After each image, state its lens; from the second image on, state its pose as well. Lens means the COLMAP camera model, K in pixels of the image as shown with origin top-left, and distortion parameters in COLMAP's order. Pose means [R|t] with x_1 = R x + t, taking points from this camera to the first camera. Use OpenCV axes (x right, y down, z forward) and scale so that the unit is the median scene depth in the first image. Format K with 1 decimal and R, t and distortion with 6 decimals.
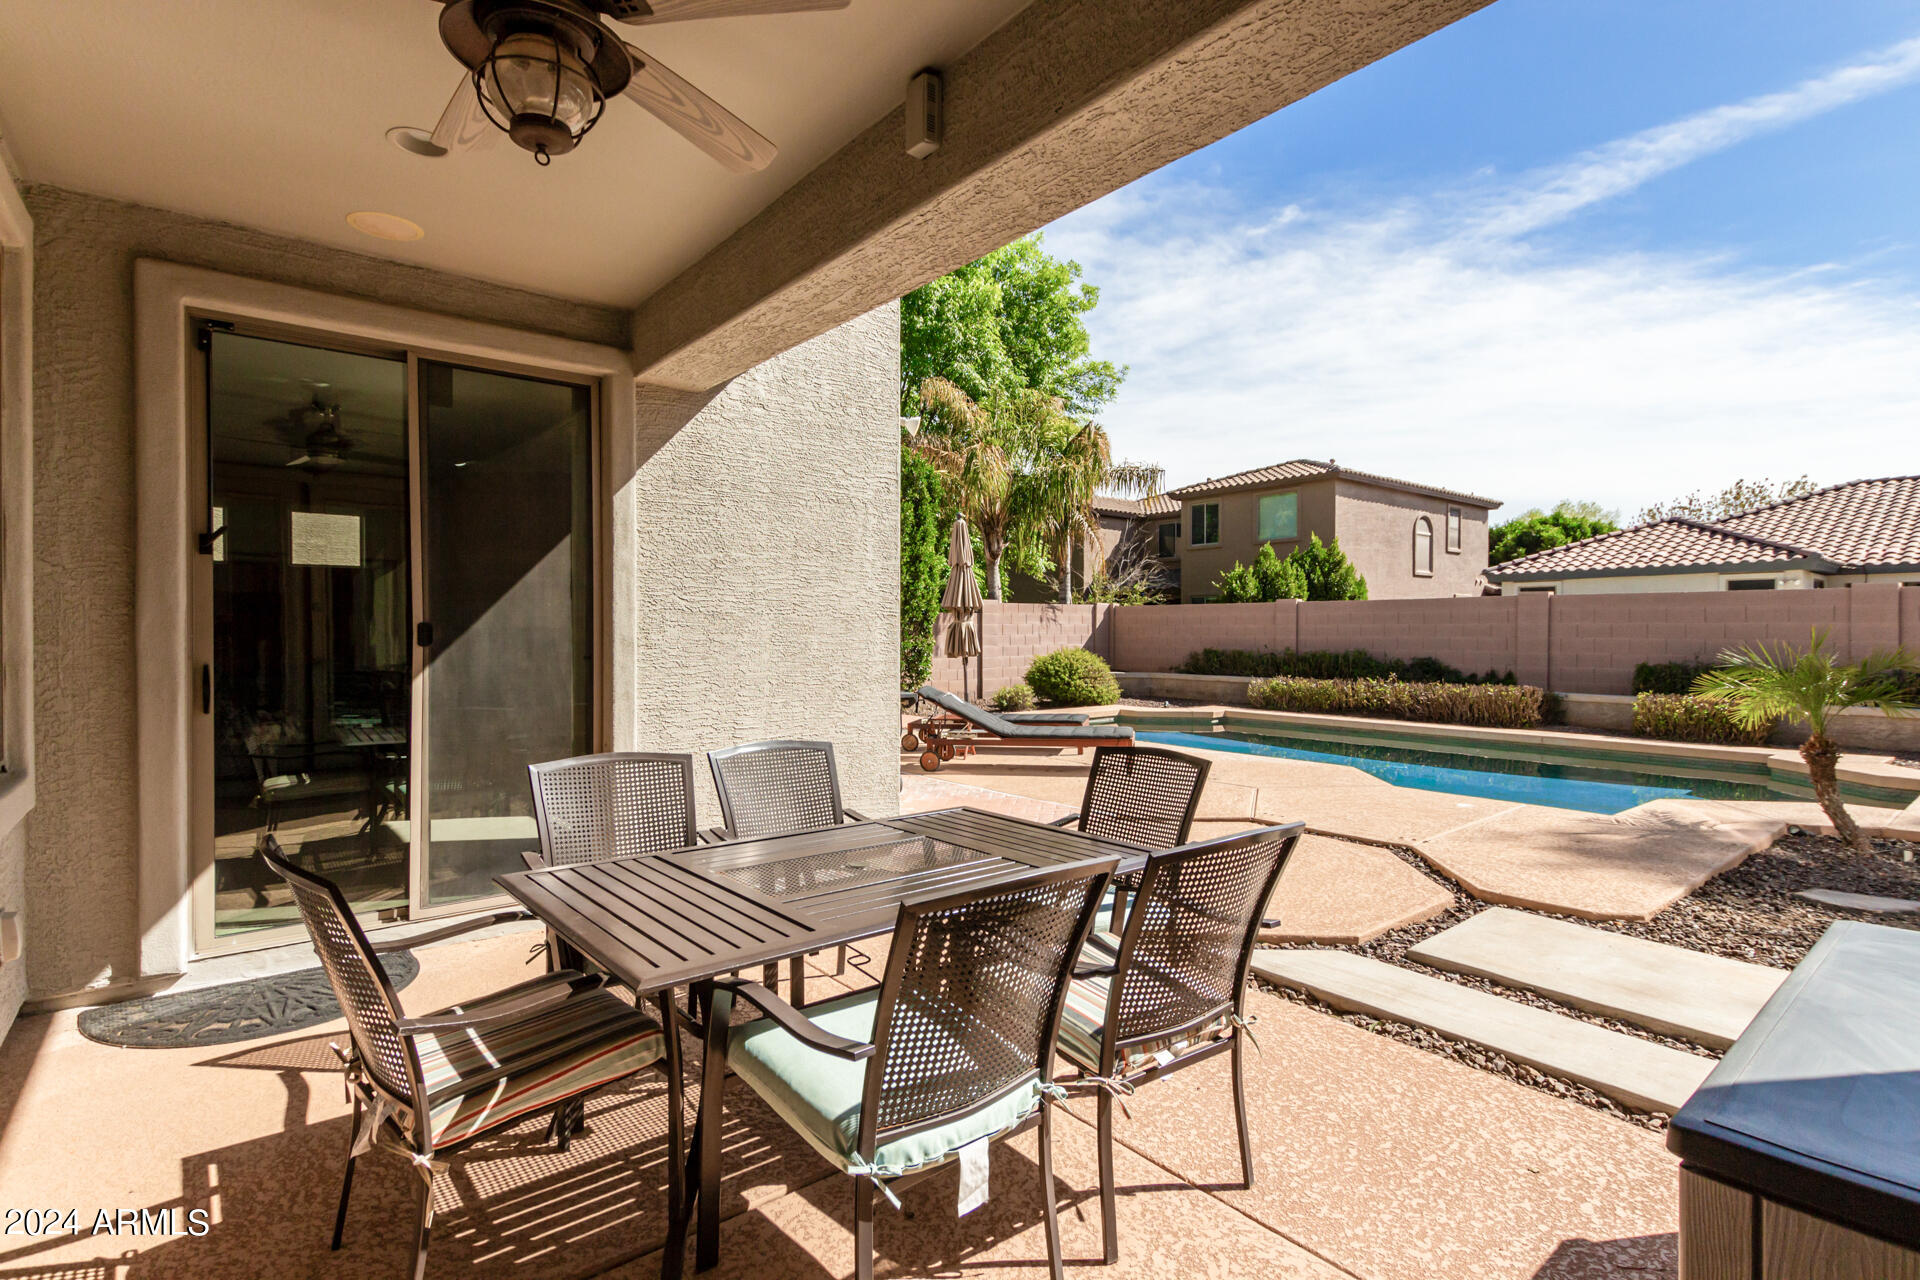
lens RADIAL K [[880.6, 0, 950.9], [0, 880.6, 635.0], [0, 0, 1]] dist [-0.000743, -0.000007]
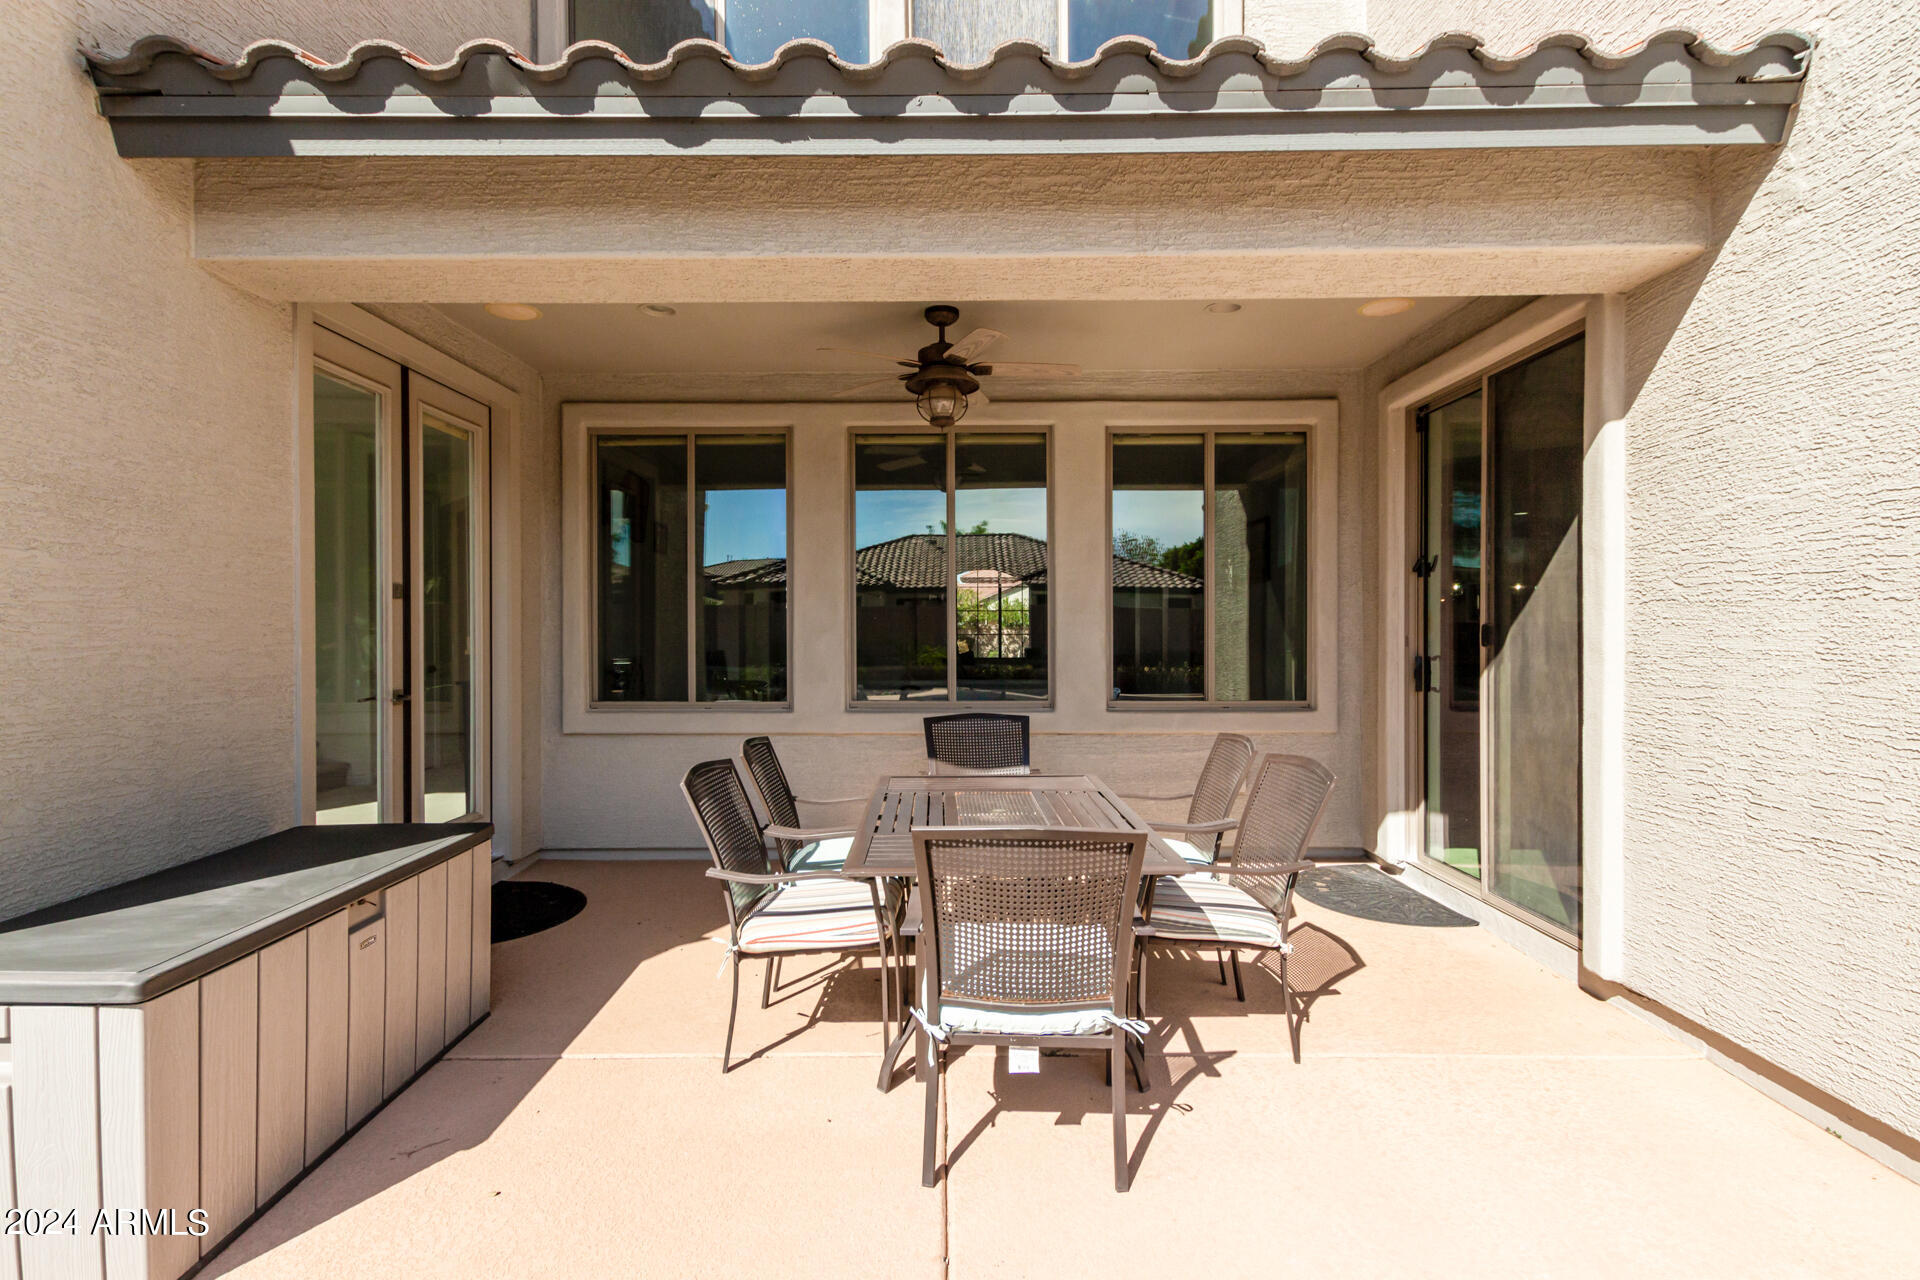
lens RADIAL K [[880.6, 0, 950.9], [0, 880.6, 635.0], [0, 0, 1]] dist [-0.000743, -0.000007]
pose [[-0.601595, 0.003657, -0.798793, 0.642002], [-0.001905, 0.999980, 0.006013, -0.006236], [0.798799, 0.005139, -0.601576, 1.123516]]
